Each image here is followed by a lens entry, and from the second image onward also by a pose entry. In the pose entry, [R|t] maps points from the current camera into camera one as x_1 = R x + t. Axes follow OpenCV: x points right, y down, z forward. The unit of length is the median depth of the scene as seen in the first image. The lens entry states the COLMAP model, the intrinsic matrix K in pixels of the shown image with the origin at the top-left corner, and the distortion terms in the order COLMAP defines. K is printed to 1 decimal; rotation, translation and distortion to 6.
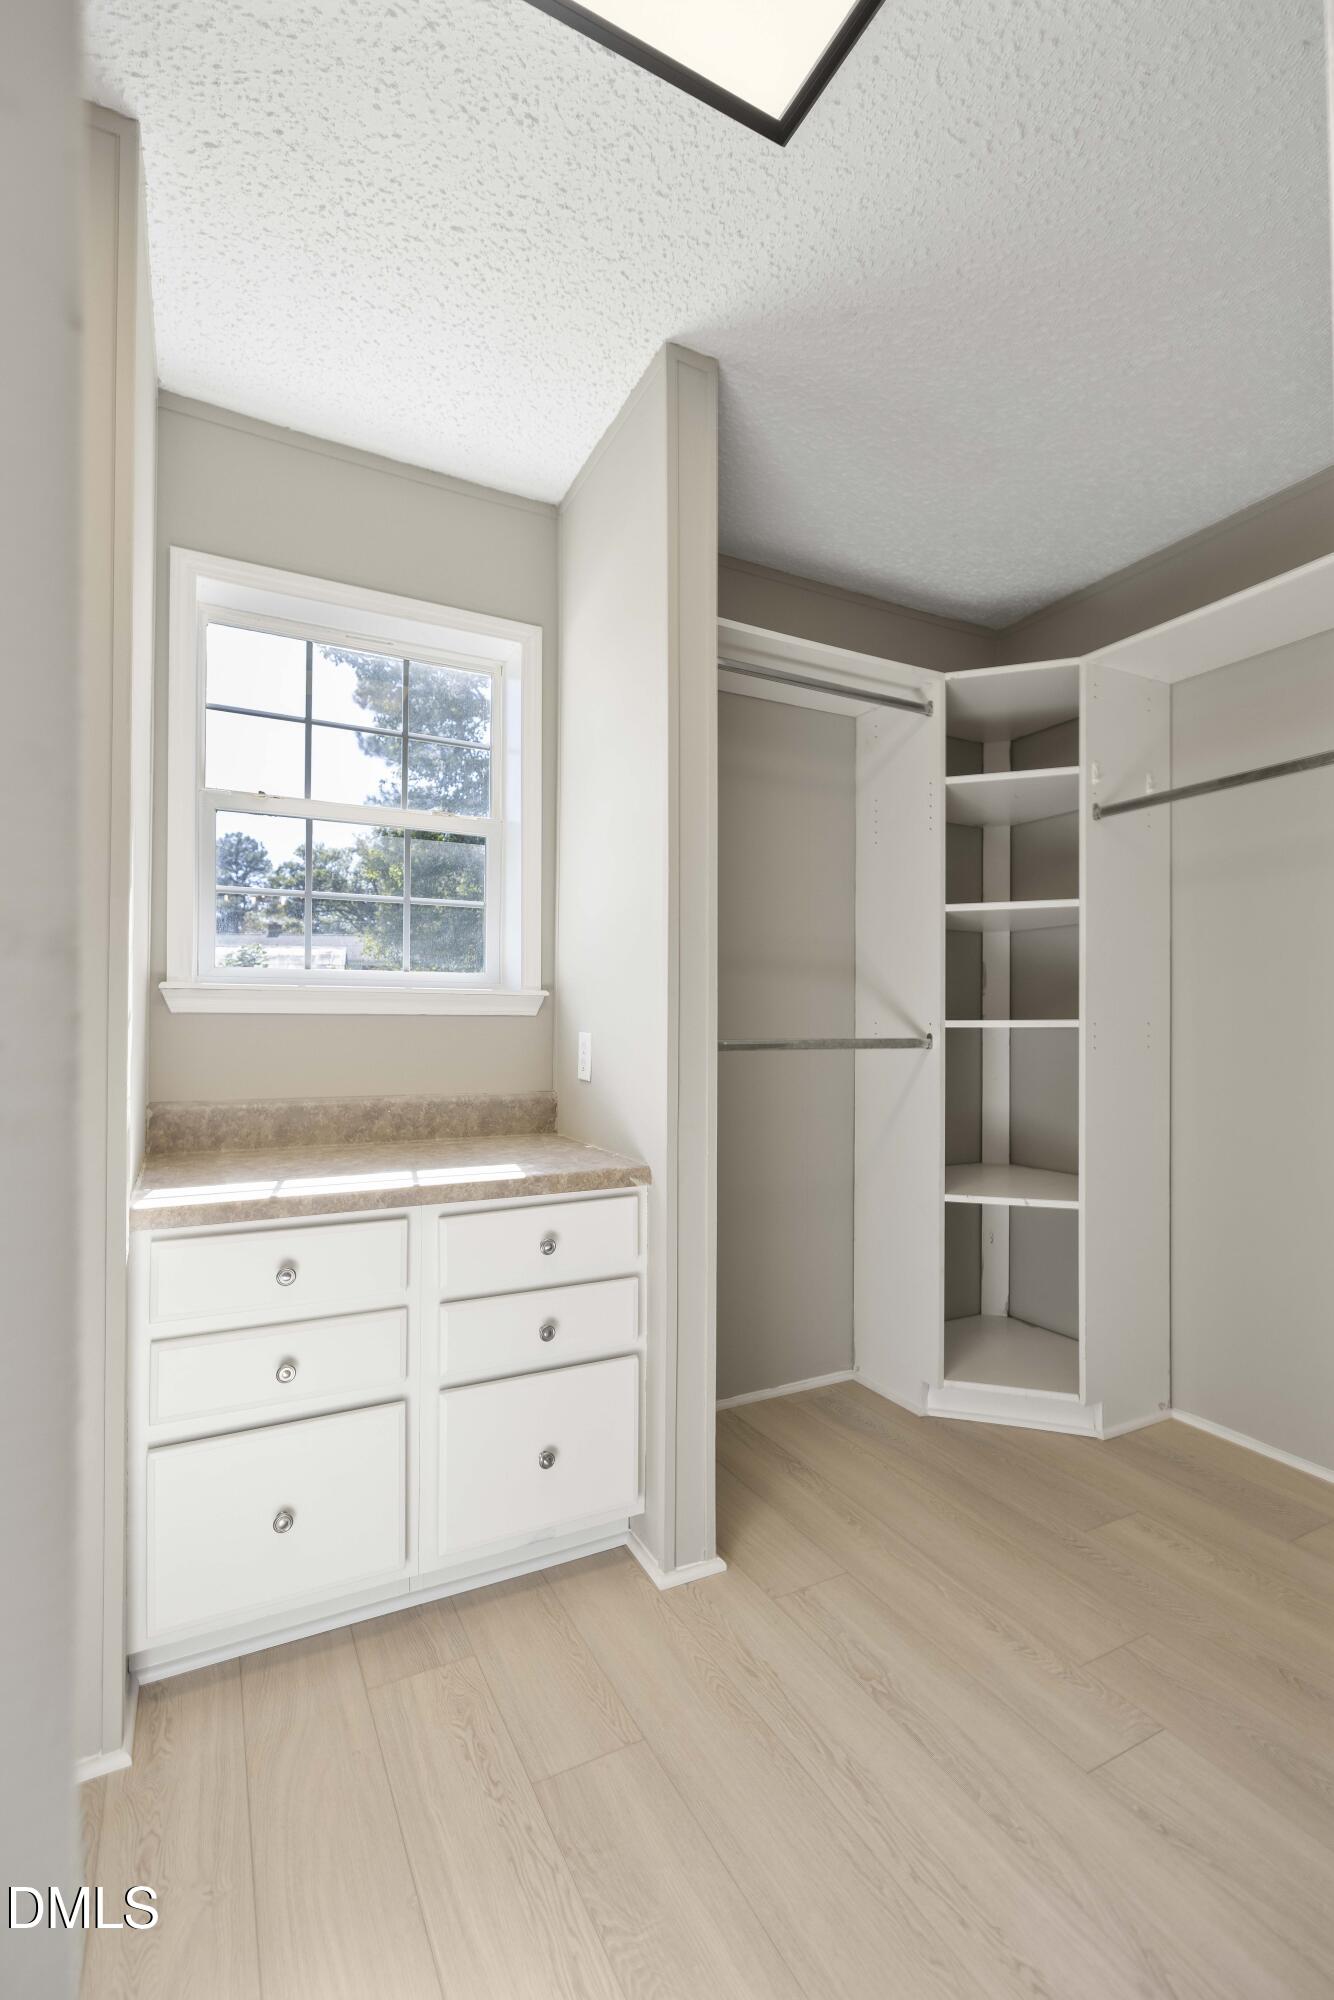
lens RADIAL K [[875.6, 0, 667.0], [0, 875.6, 1000.0], [0, 0, 1]] dist [0.002609, 0.000655]
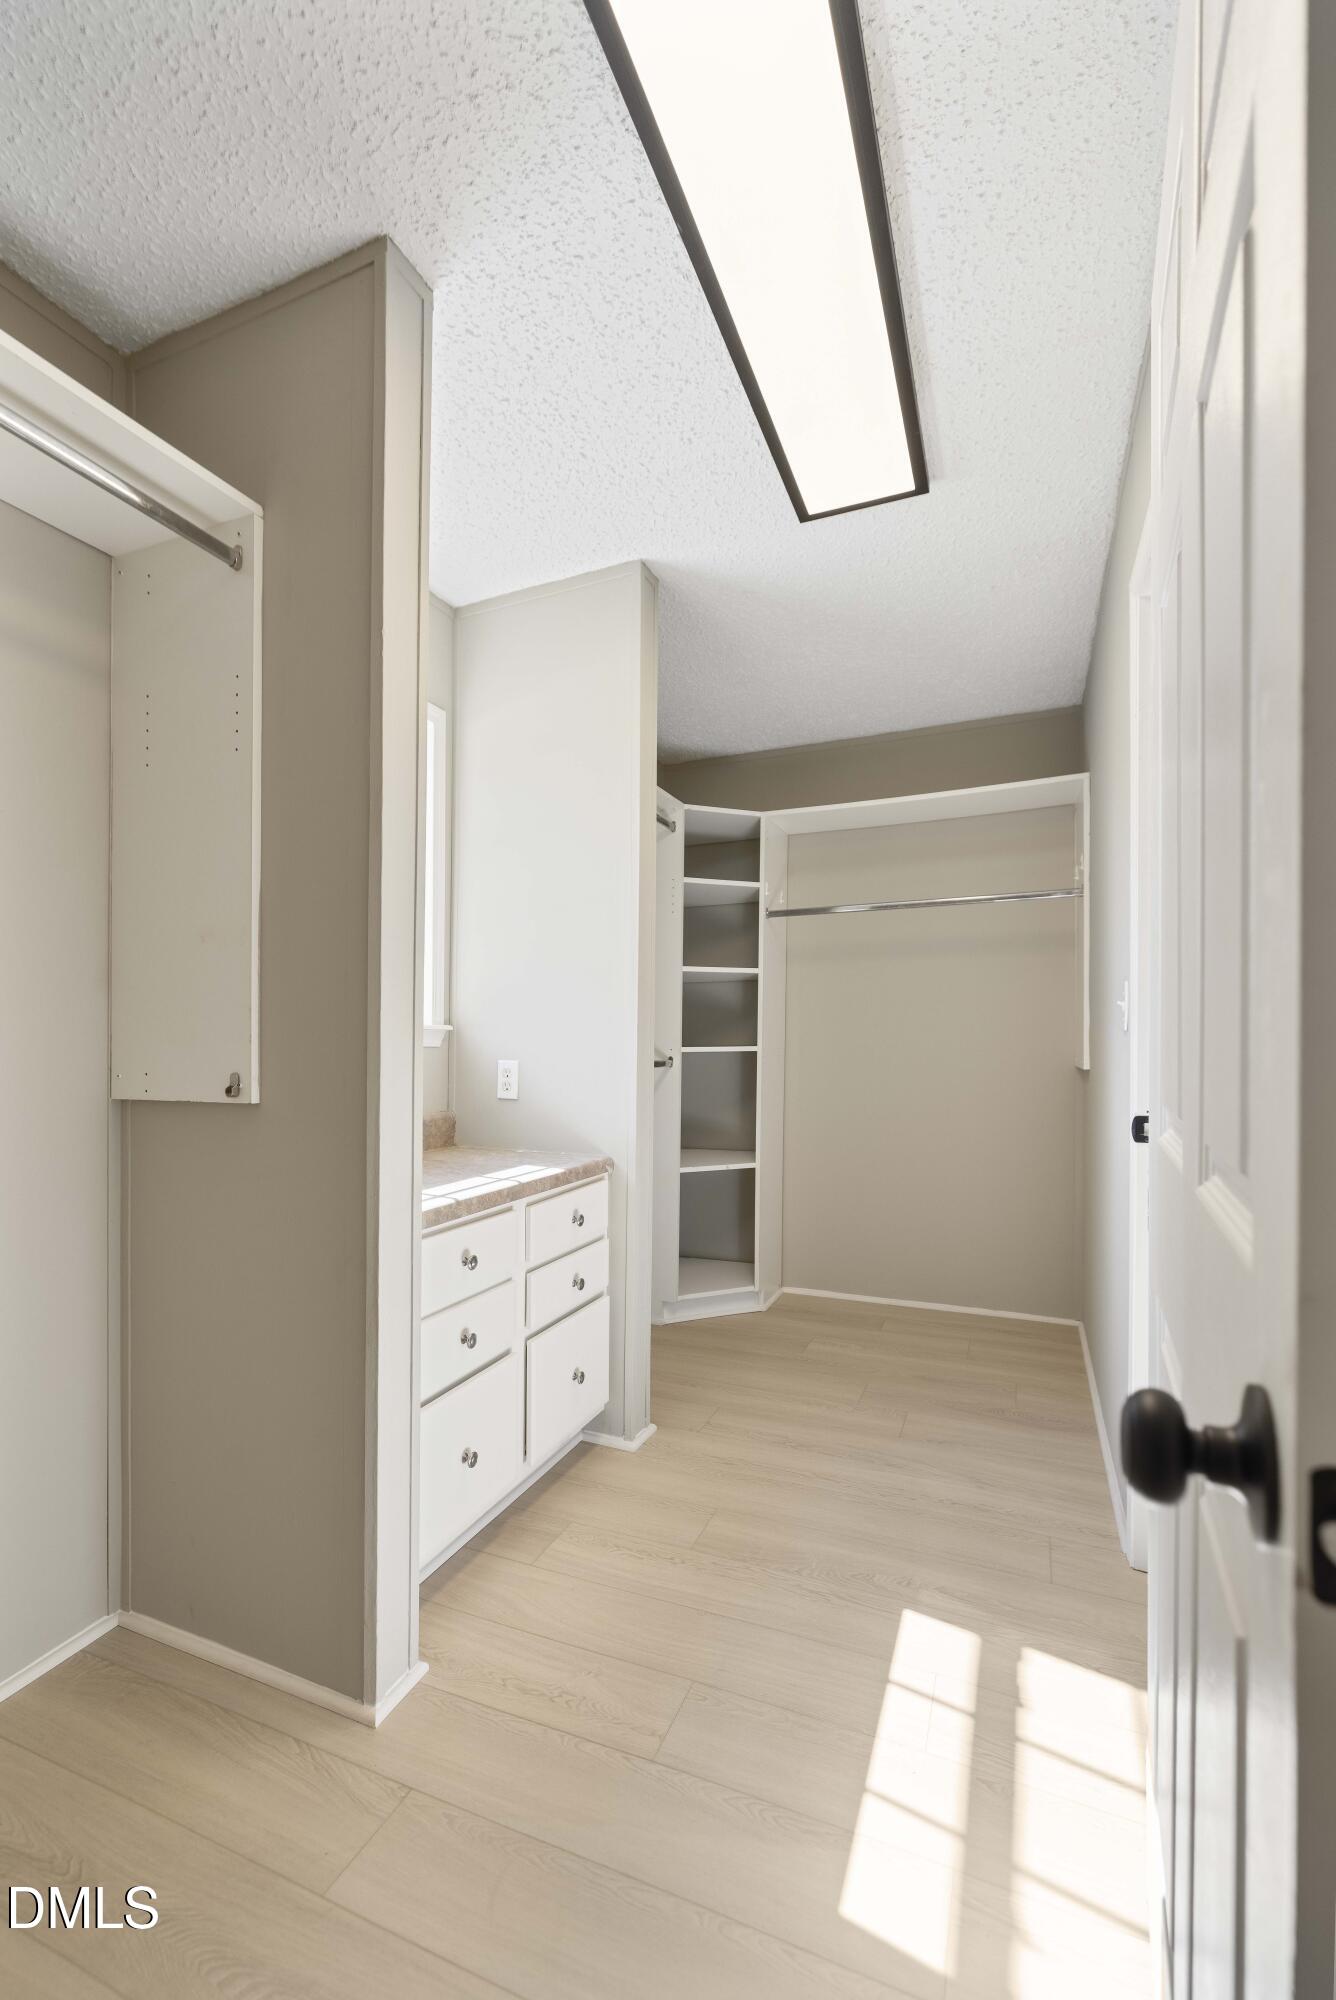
lens RADIAL K [[837.5, 0, 664.1], [0, 837.5, 1042.2], [0, 0, 1]] dist [0.001123, 0.000159]
pose [[0.775389, -0.005294, 0.631461, -0.621195], [-0.009428, 0.999756, 0.019959, -0.012566], [-0.631413, -0.021429, 0.775150, -0.049230]]
